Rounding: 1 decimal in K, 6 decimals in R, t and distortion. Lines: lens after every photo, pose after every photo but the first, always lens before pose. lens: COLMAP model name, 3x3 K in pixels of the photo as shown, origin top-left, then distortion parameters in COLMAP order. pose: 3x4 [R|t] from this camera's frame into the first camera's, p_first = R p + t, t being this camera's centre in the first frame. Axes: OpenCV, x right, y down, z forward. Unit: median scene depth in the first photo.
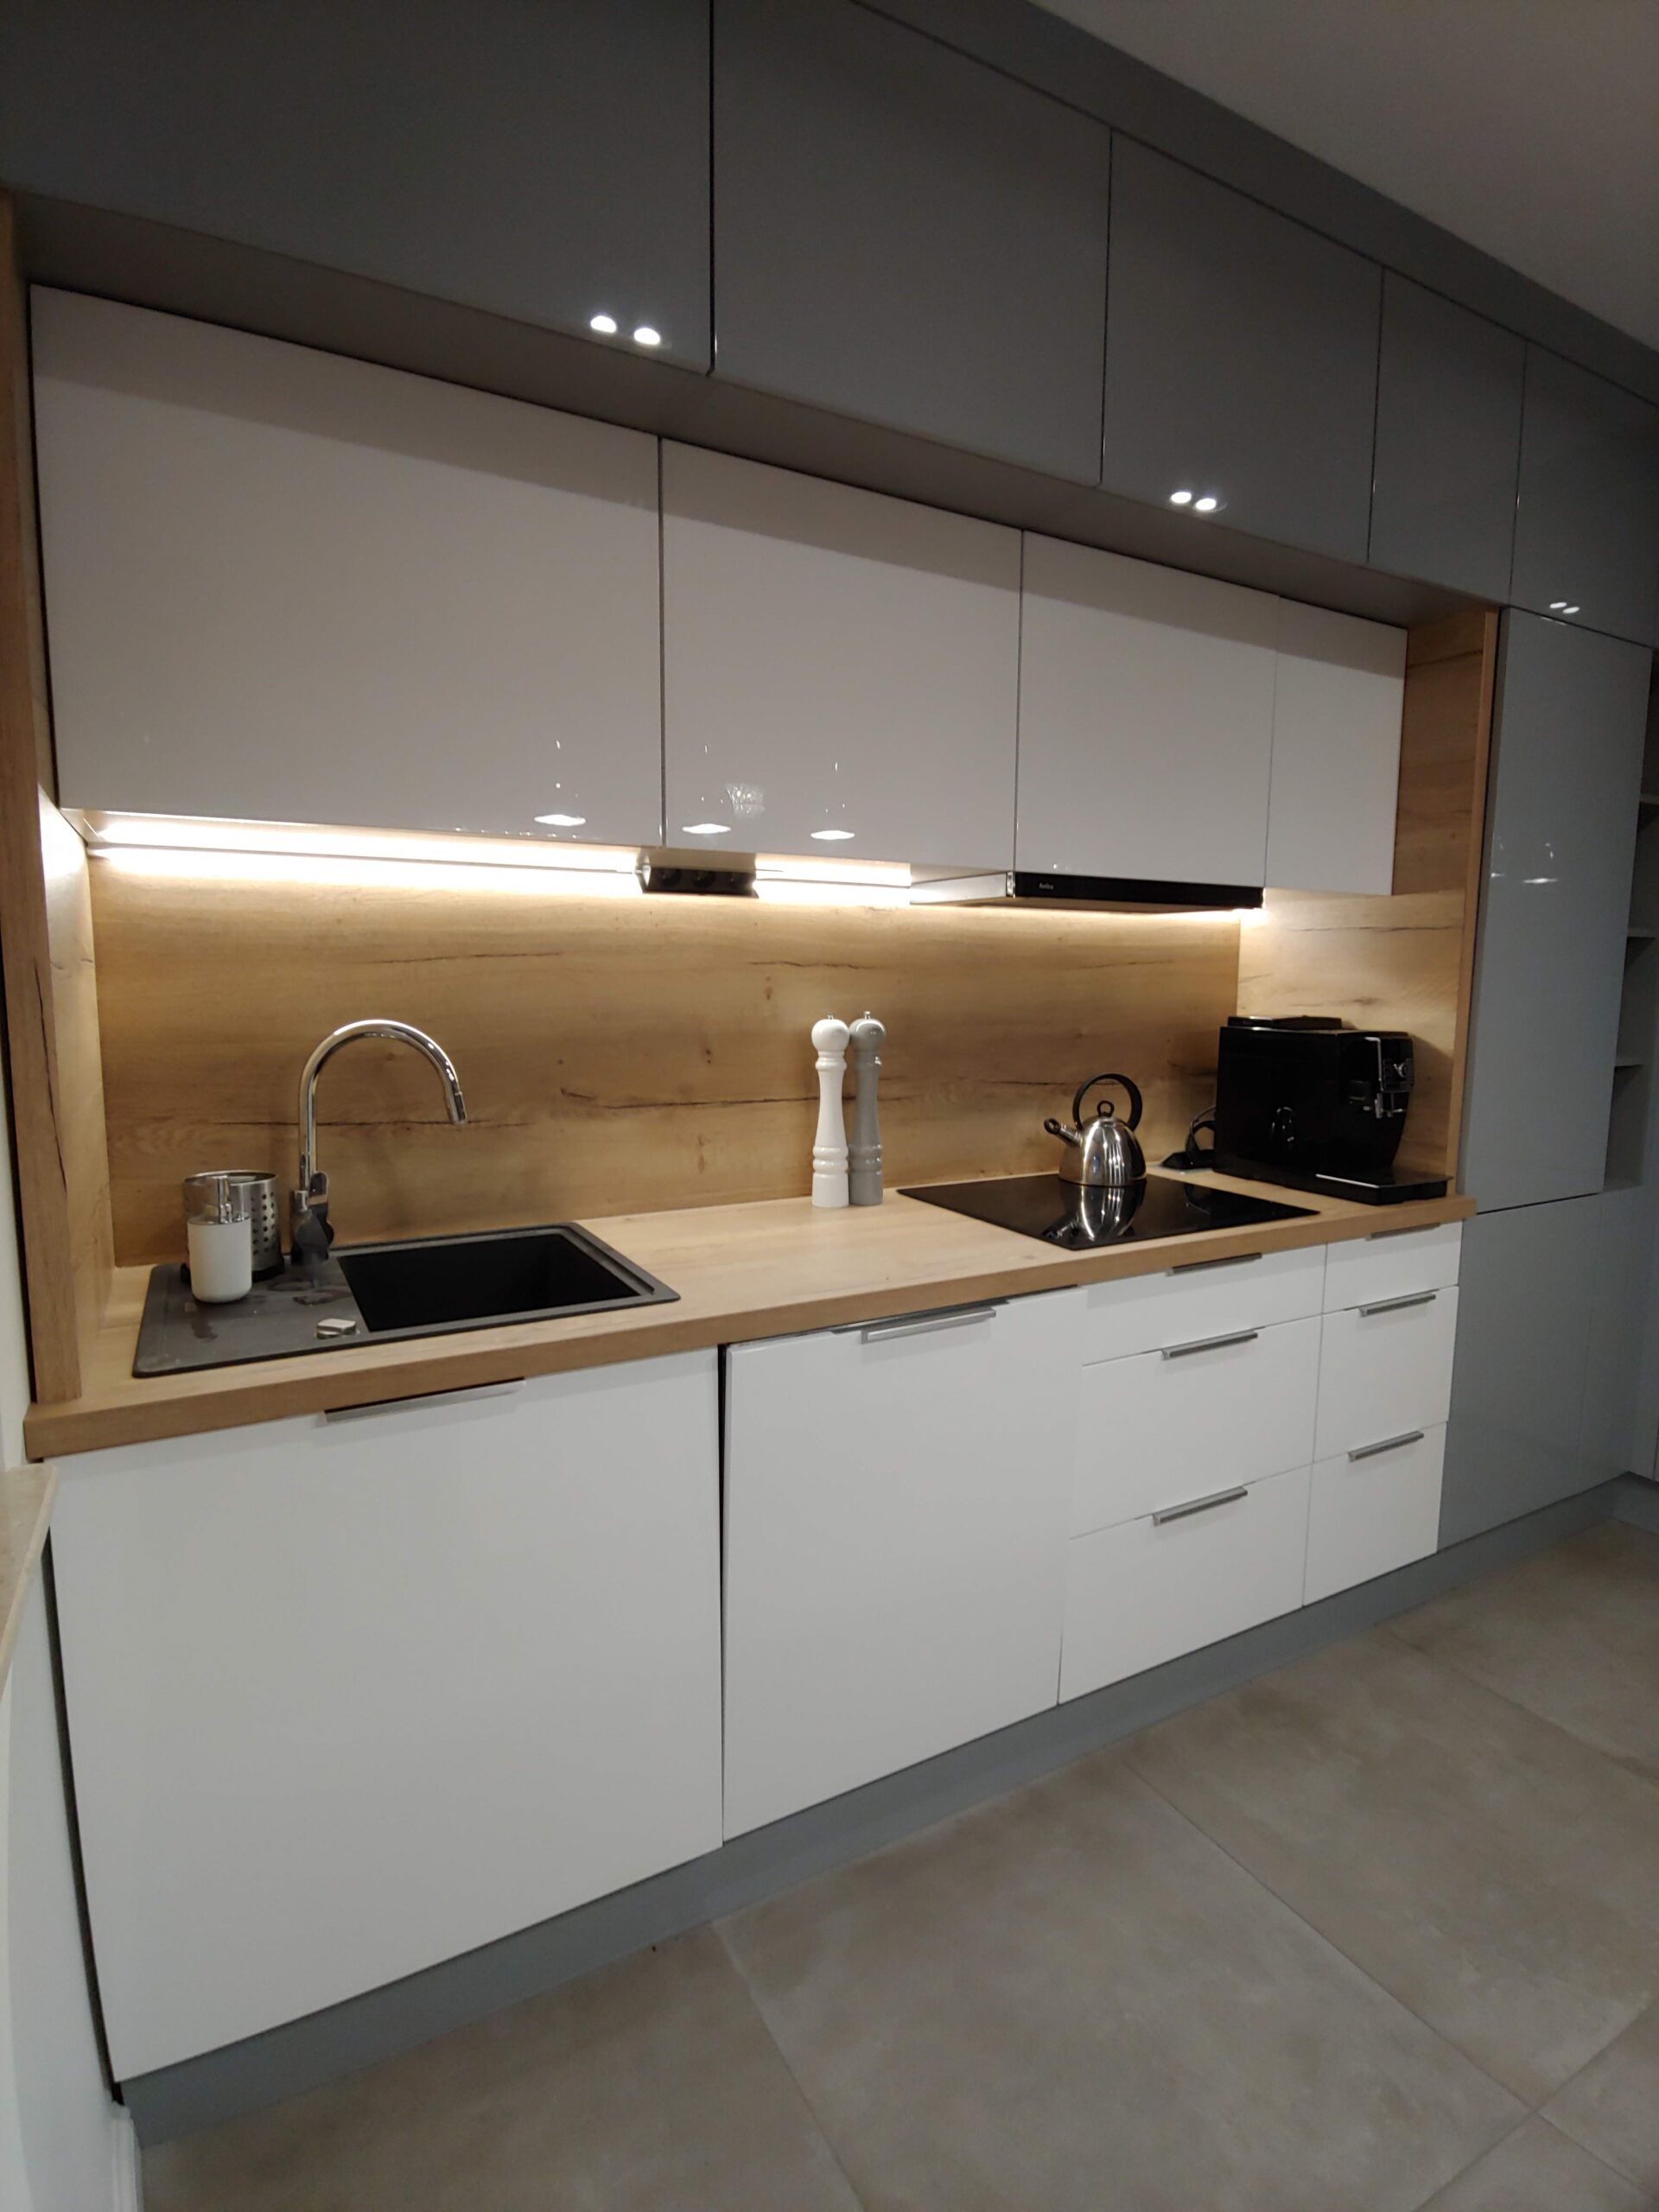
lens RADIAL K [[1096.9, 0, 830.1], [0, 1096.9, 1105.7], [0, 0, 1]] dist [-0.008804, -0.008026]
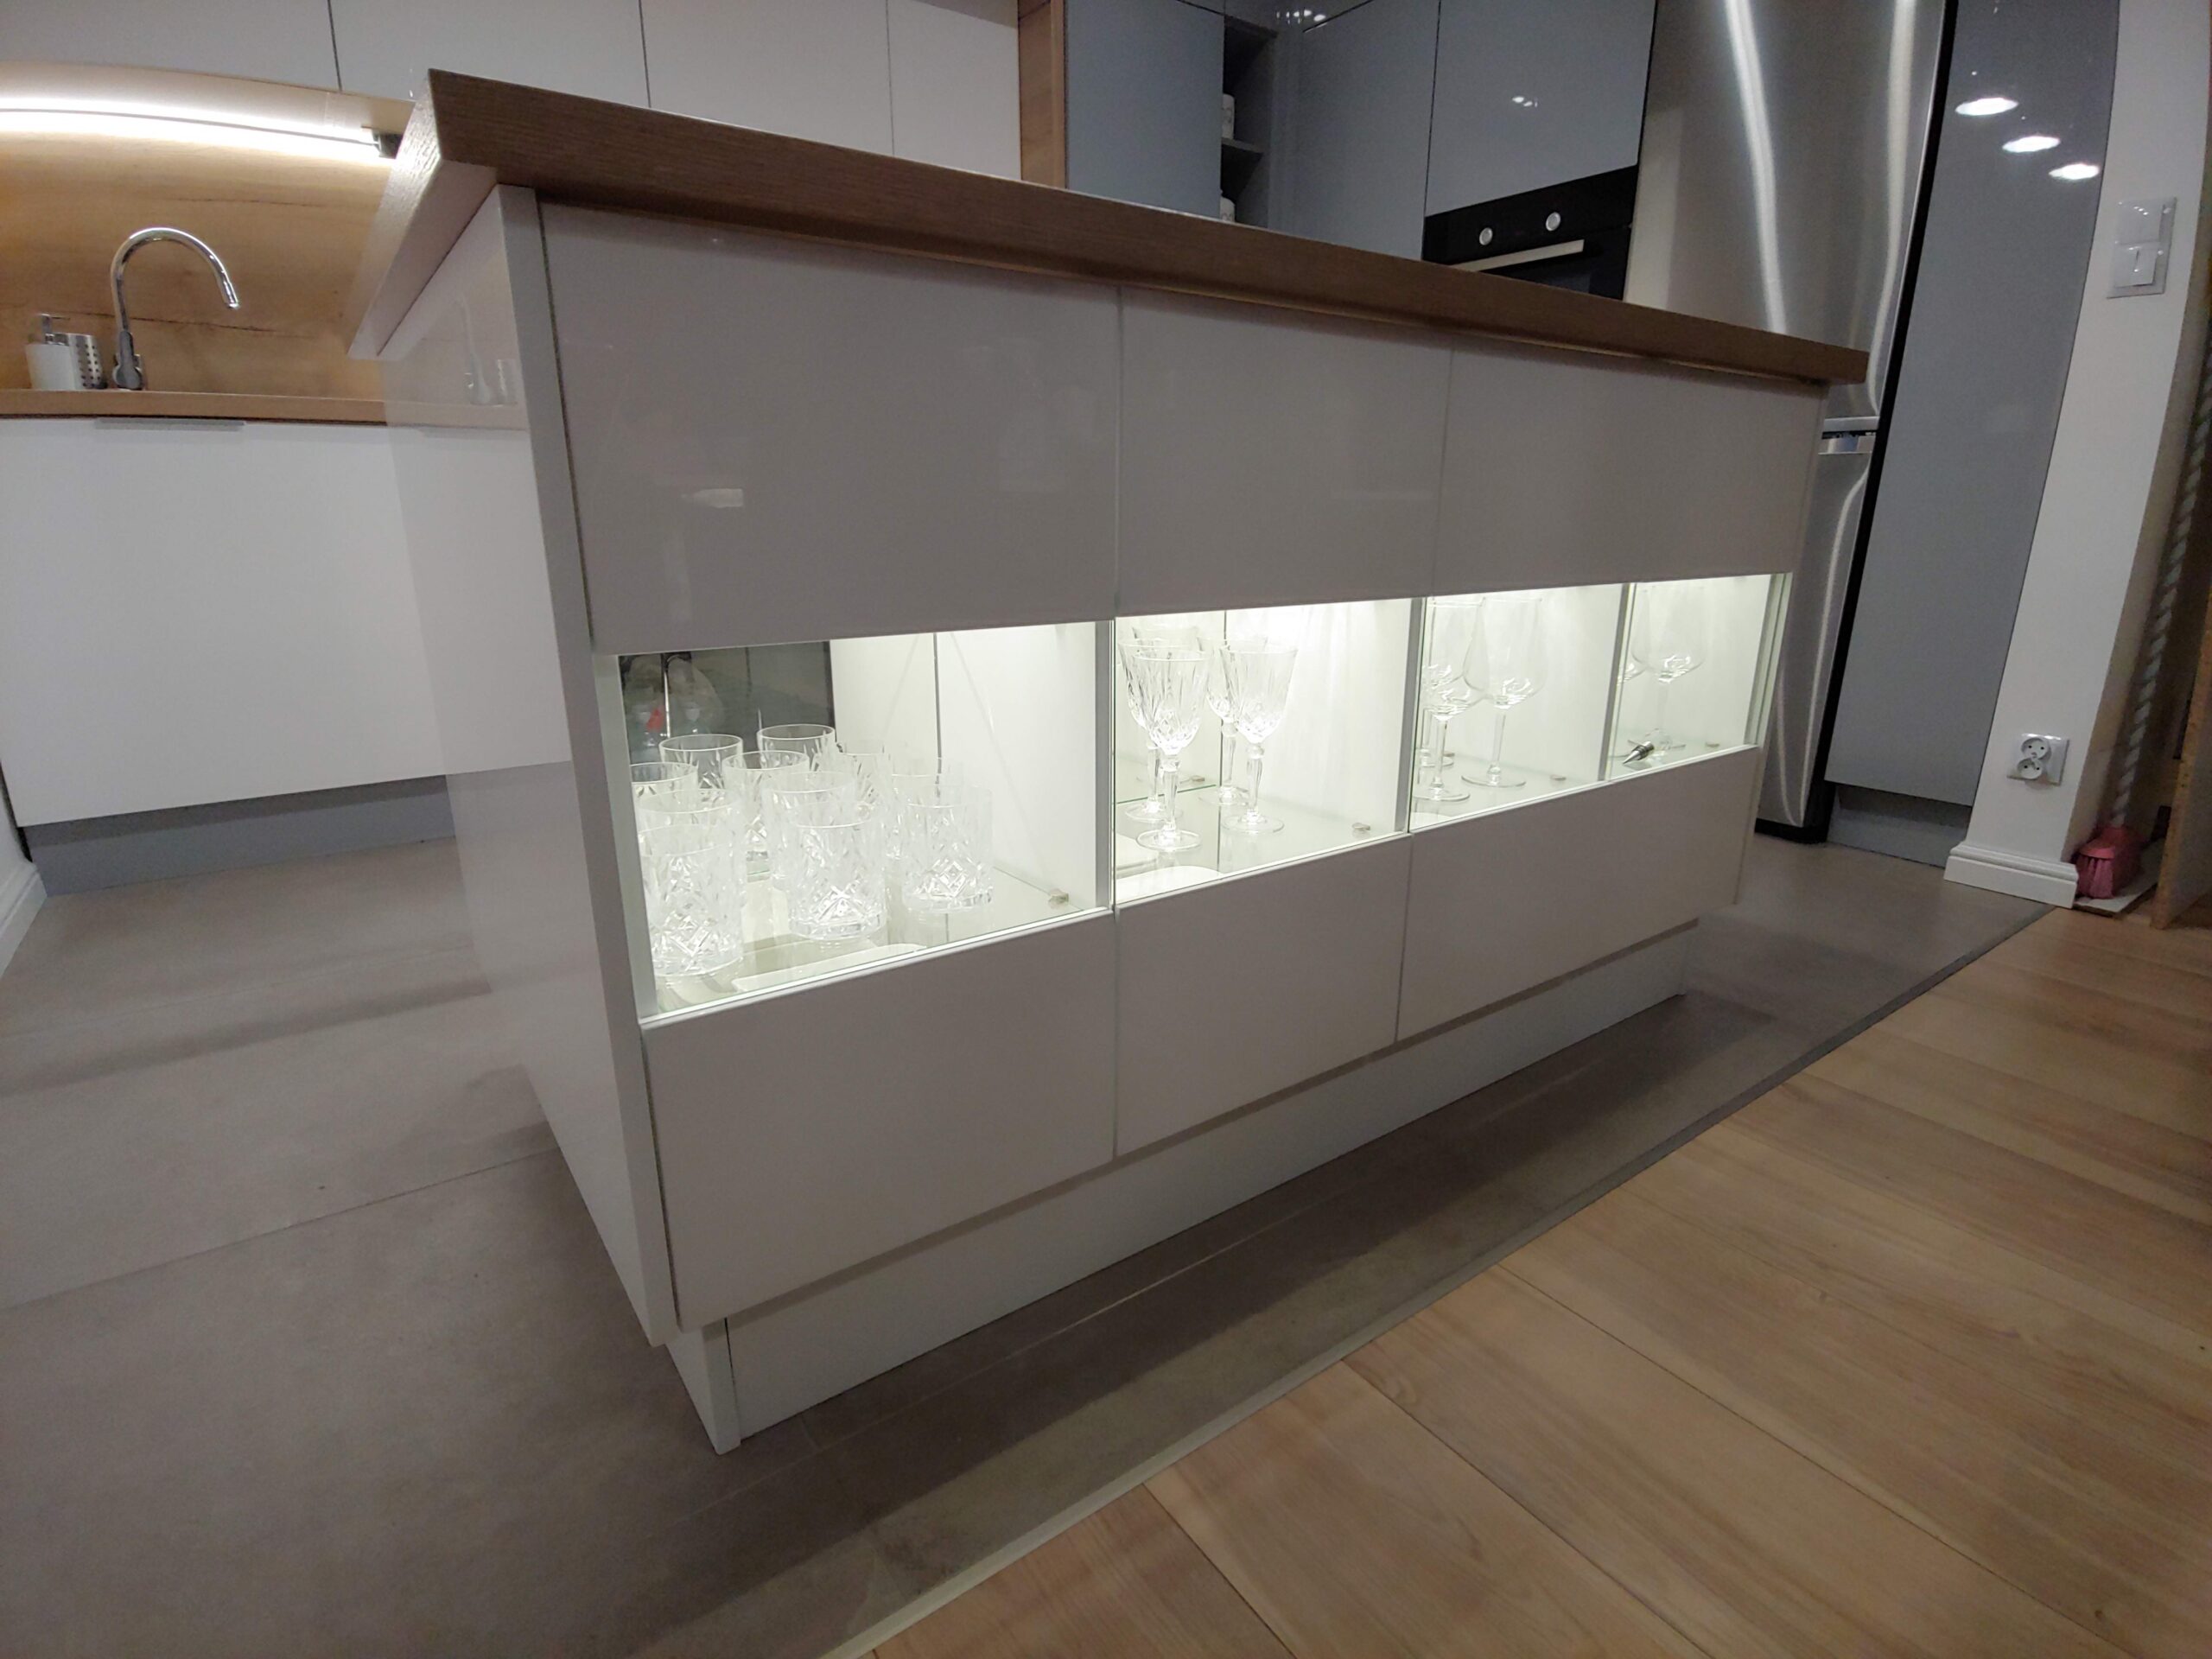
lens RADIAL K [[1096.9, 0, 1105.5], [0, 1096.9, 824.9], [0, 0, 1]] dist [-0.008804, -0.008026]
pose [[0.992740, -0.039581, 0.113585, 0.514893], [0.020544, 0.986227, 0.164114, 0.403003], [-0.118516, -0.160589, 0.979880, -0.538215]]
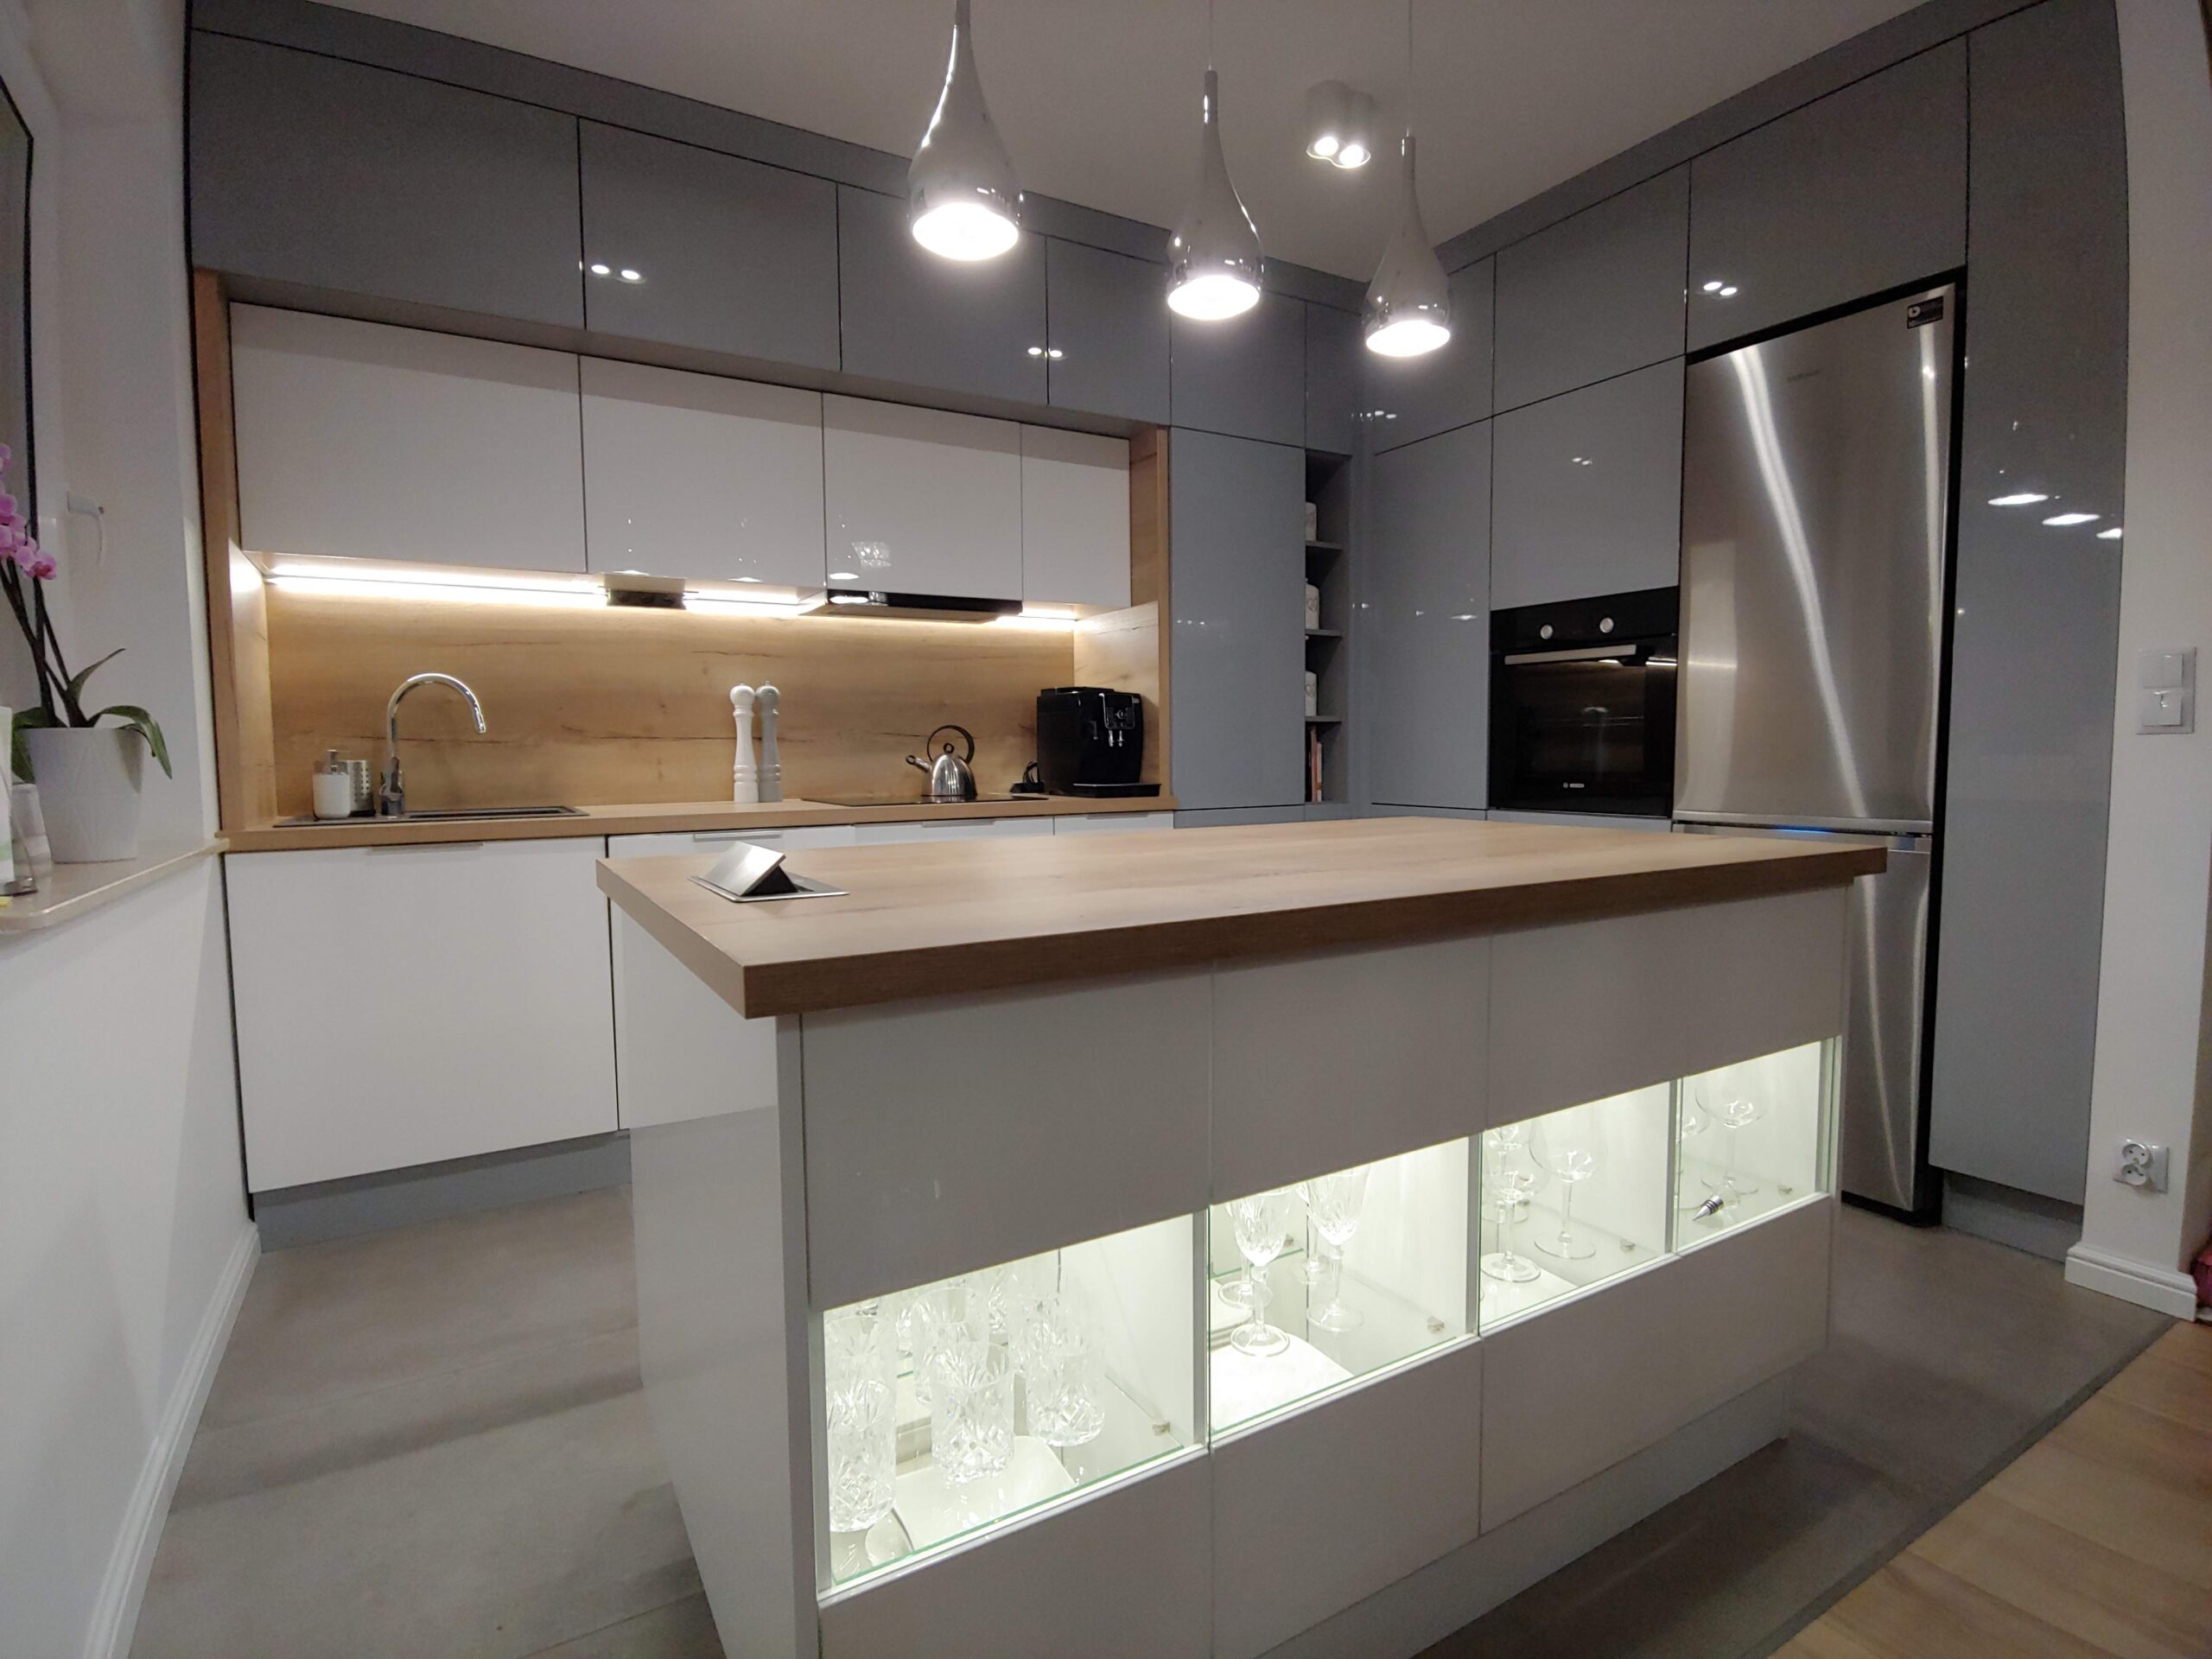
lens RADIAL K [[1096.9, 0, 1108.8], [0, 1096.9, 823.3], [0, 0, 1]] dist [-0.008804, -0.008026]
pose [[0.999356, -0.020430, 0.029490, 0.511051], [0.021943, 0.998409, -0.051943, 0.229576], [-0.028382, 0.052557, 0.998215, -0.637317]]
